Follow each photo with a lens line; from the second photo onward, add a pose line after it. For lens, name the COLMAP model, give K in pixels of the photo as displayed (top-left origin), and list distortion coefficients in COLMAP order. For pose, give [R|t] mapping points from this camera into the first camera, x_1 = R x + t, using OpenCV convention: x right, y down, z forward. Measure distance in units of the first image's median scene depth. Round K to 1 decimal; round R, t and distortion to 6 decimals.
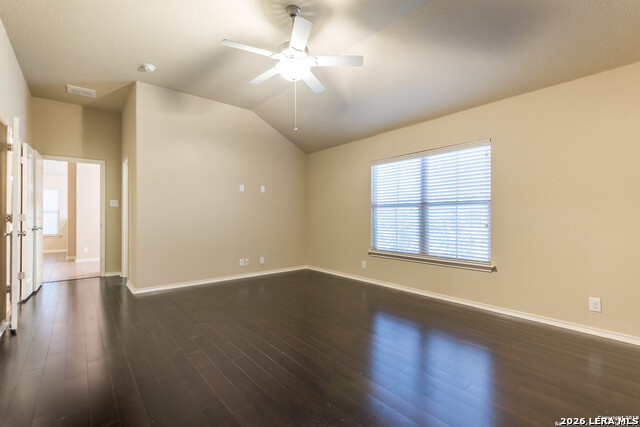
lens RADIAL K [[292.6, 0, 321.7], [0, 292.6, 211.7], [0, 0, 1]] dist [0.032660, -0.016351]
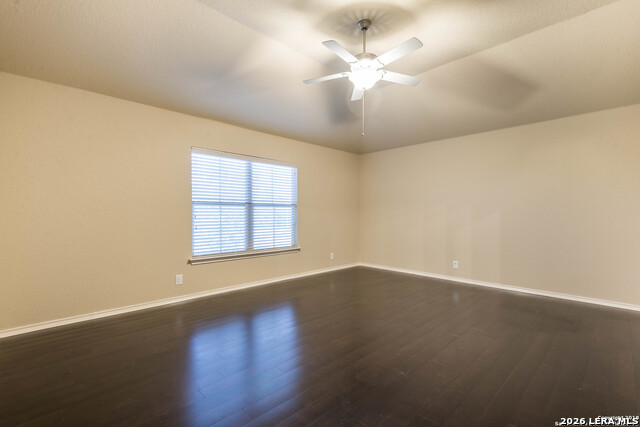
lens RADIAL K [[282.9, 0, 320.0], [0, 282.9, 213.5], [0, 0, 1]] dist [-0.002109, -0.000171]
pose [[-0.083402, 0.000609, 0.996516, -0.727423], [-0.019642, 0.999805, -0.002255, 0.005973], [-0.996322, -0.019761, -0.083373, 0.827260]]
